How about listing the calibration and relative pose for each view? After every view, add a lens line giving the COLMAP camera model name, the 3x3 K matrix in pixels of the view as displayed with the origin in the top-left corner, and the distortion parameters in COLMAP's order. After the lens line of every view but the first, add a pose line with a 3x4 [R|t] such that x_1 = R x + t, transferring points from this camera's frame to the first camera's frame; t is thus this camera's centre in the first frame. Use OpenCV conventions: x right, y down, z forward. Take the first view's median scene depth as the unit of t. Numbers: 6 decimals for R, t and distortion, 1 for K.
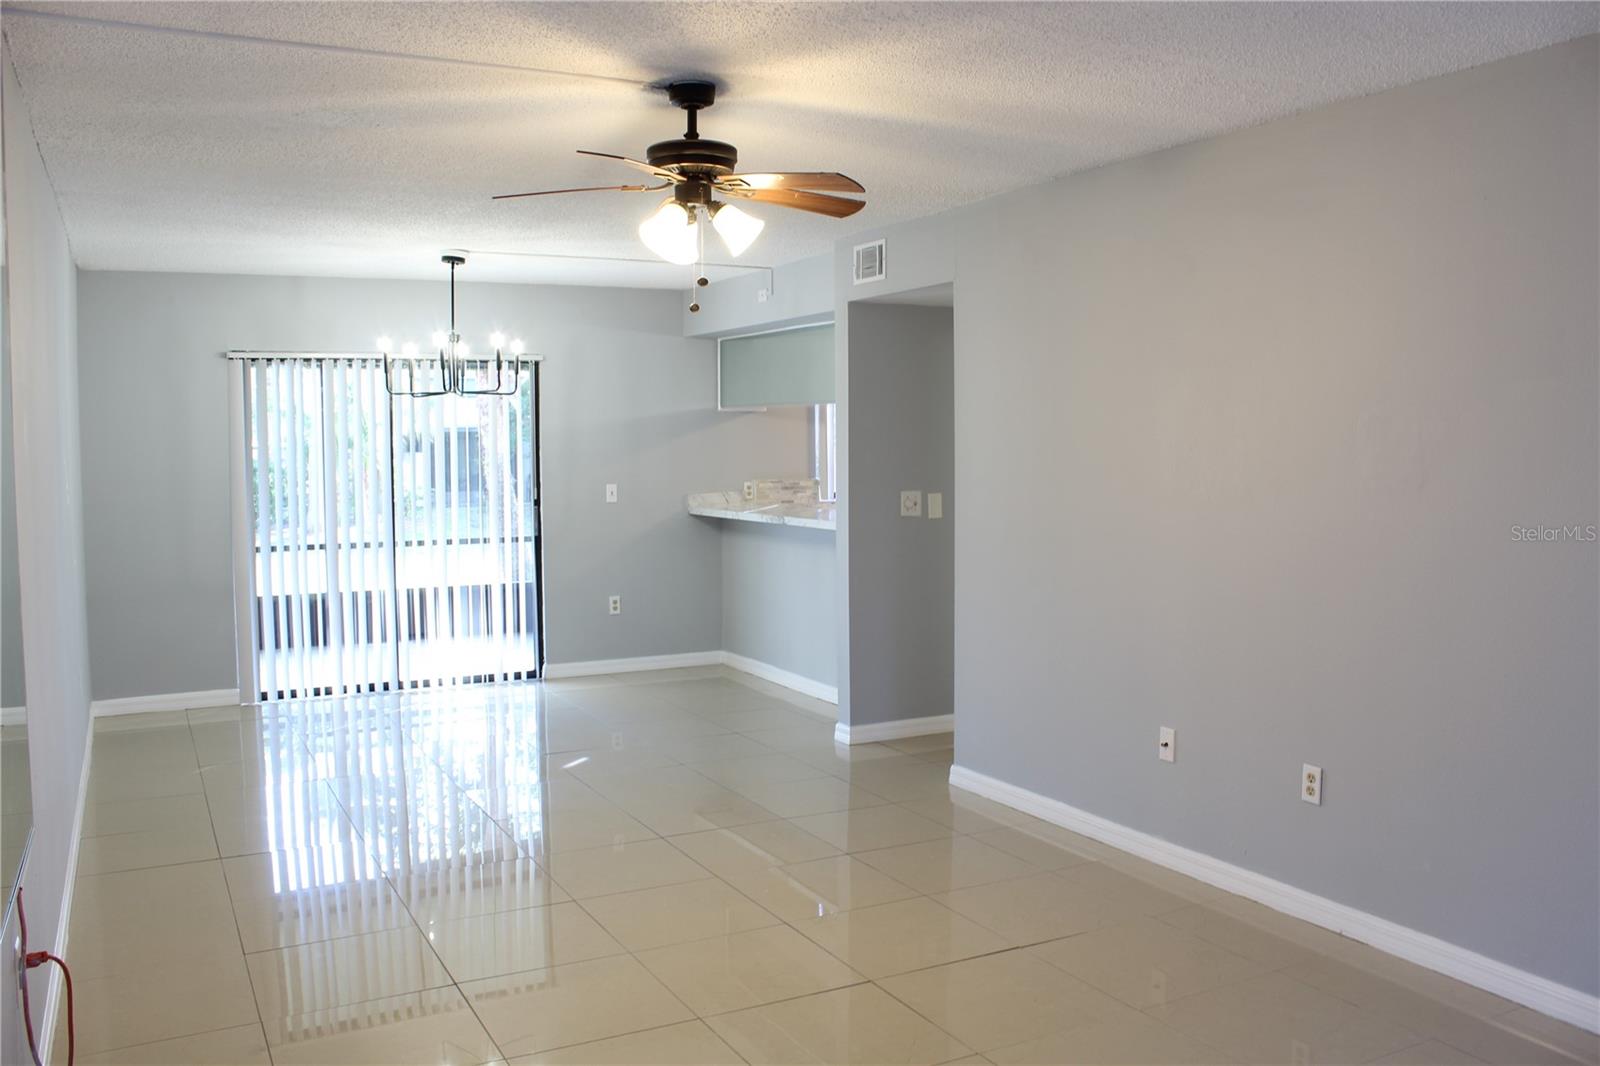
lens RADIAL K [[1357.1, 0, 790.6], [0, 1357.1, 548.9], [0, 0, 1]] dist [-0.068899, -0.001617]
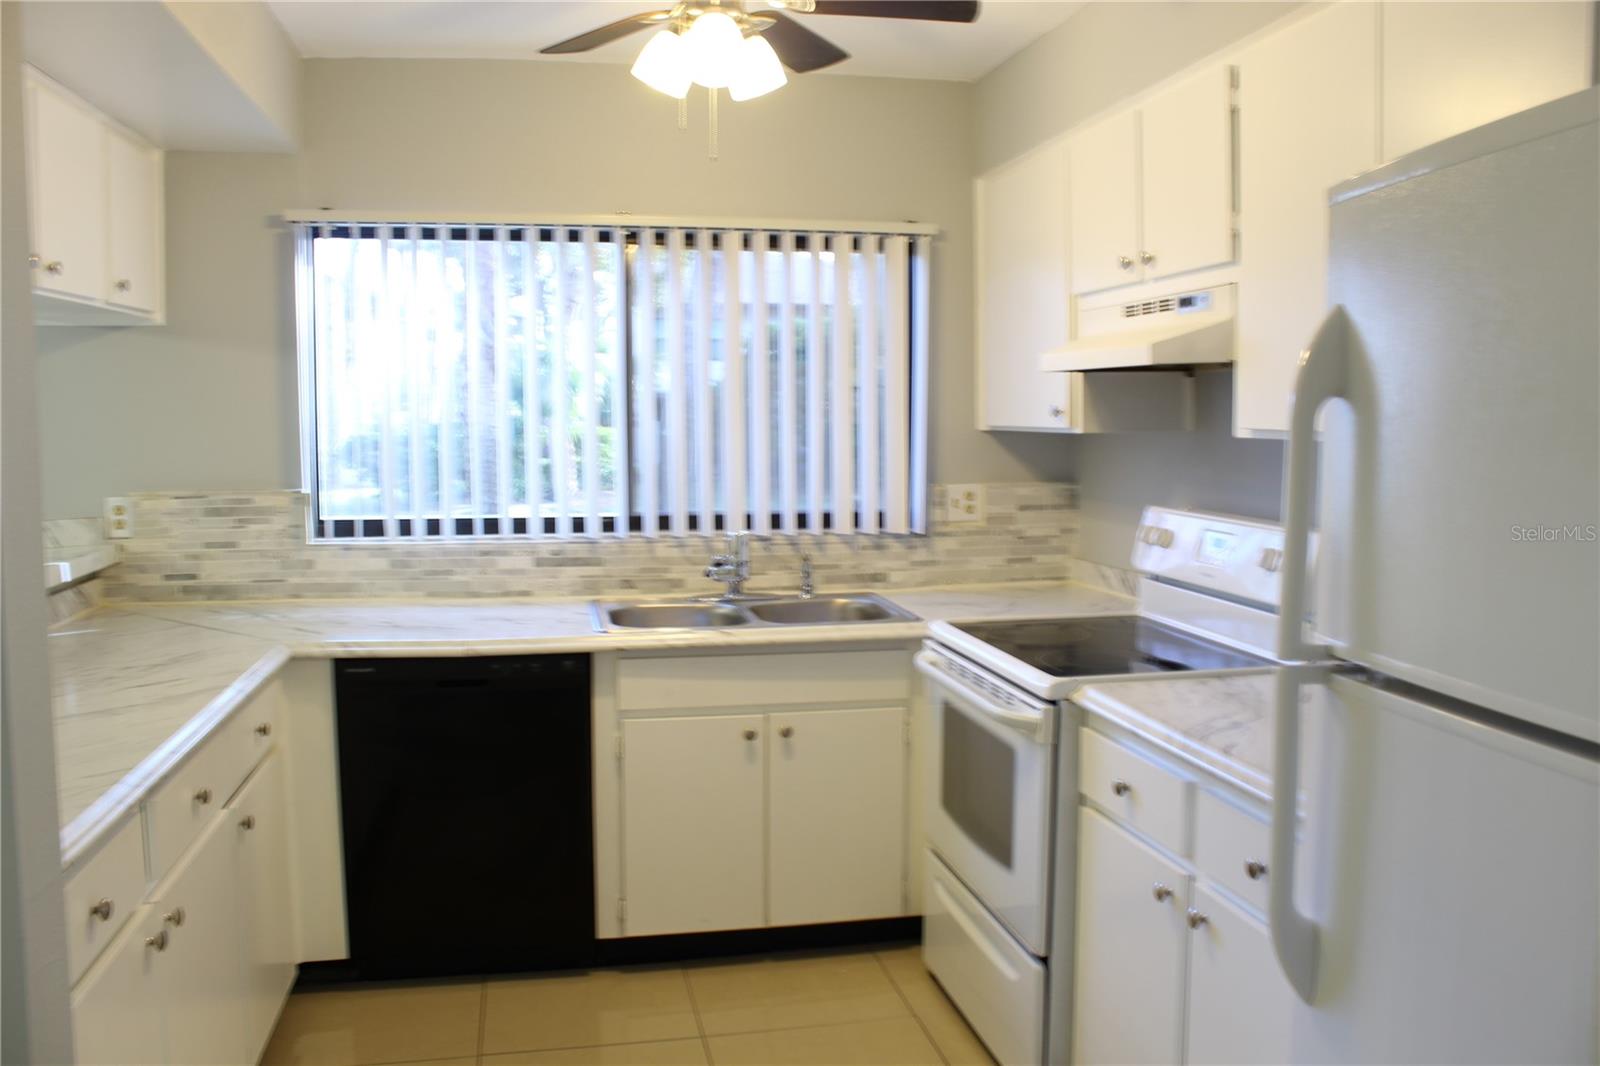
lens RADIAL K [[1357.1, 0, 792.9], [0, 1357.1, 531.3], [0, 0, 1]] dist [-0.068899, -0.001617]
pose [[0.958146, 0.024918, -0.285195, 0.284179], [-0.020841, 0.999633, 0.017321, -0.050093], [0.285522, -0.010653, 0.958313, 0.665429]]
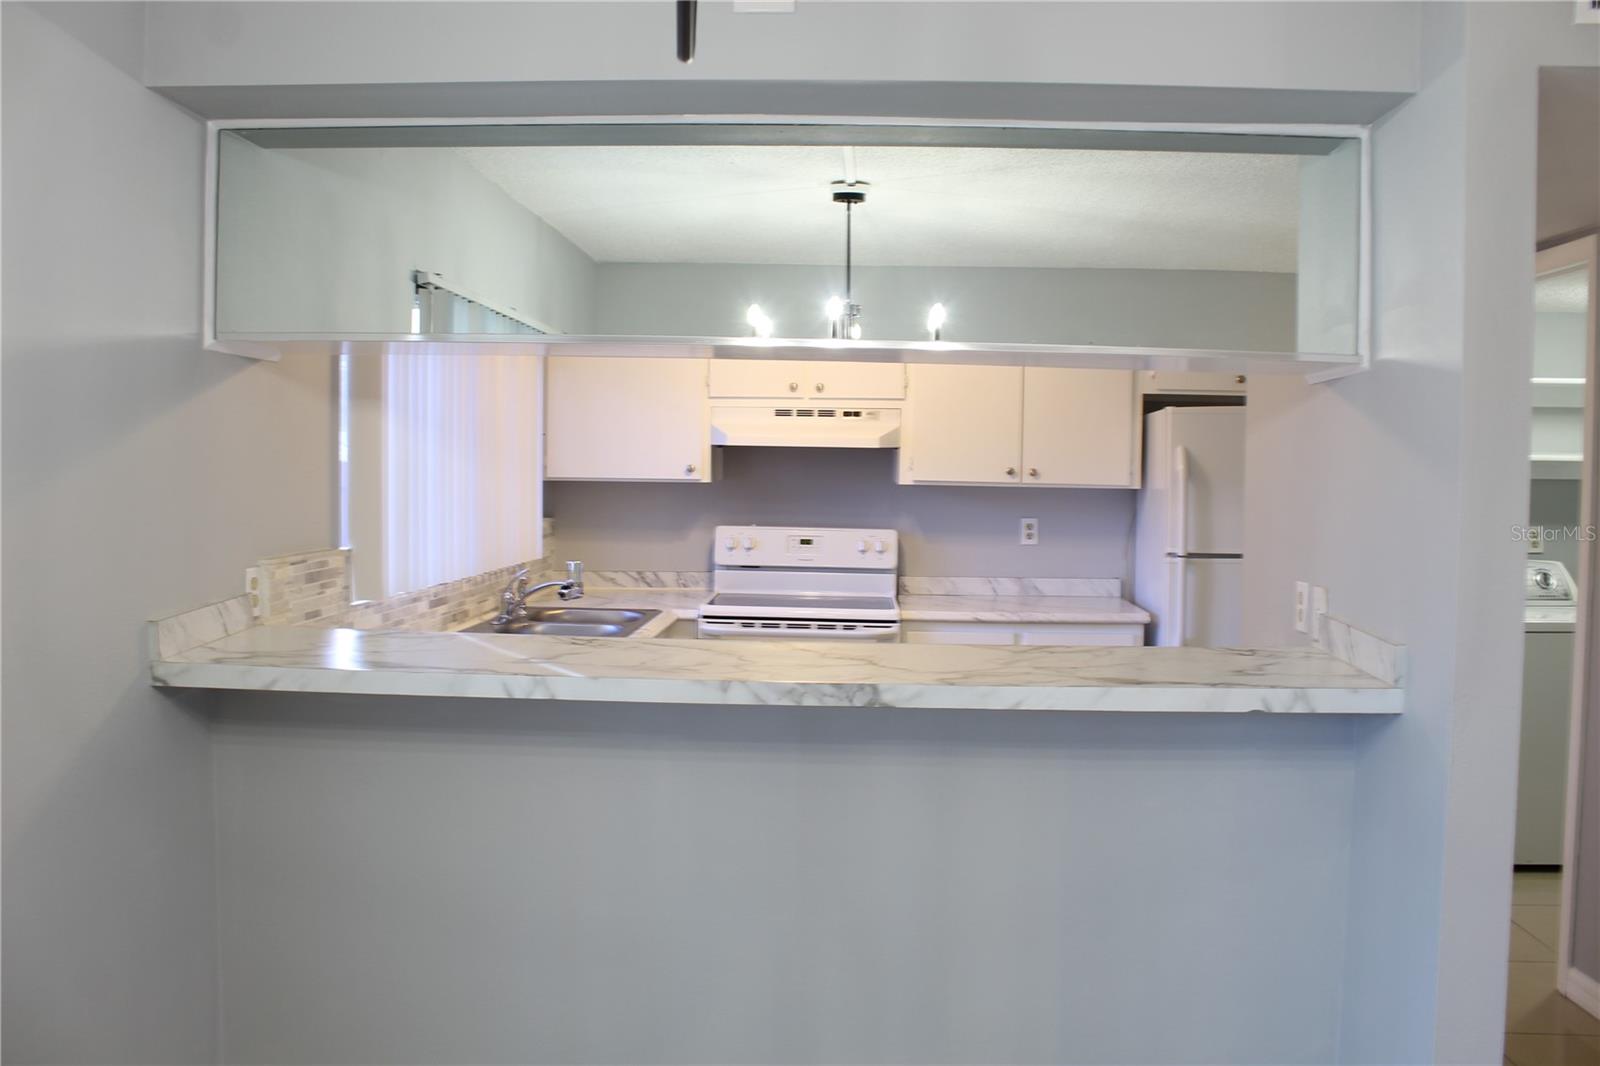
lens RADIAL K [[1357.1, 0, 793.5], [0, 1357.1, 525.1], [0, 0, 1]] dist [-0.068899, -0.001617]
pose [[0.497467, -0.028677, 0.867009, -0.252009], [0.054156, 0.998531, 0.001954, -0.053041], [-0.865791, 0.045981, 0.498289, 0.716260]]
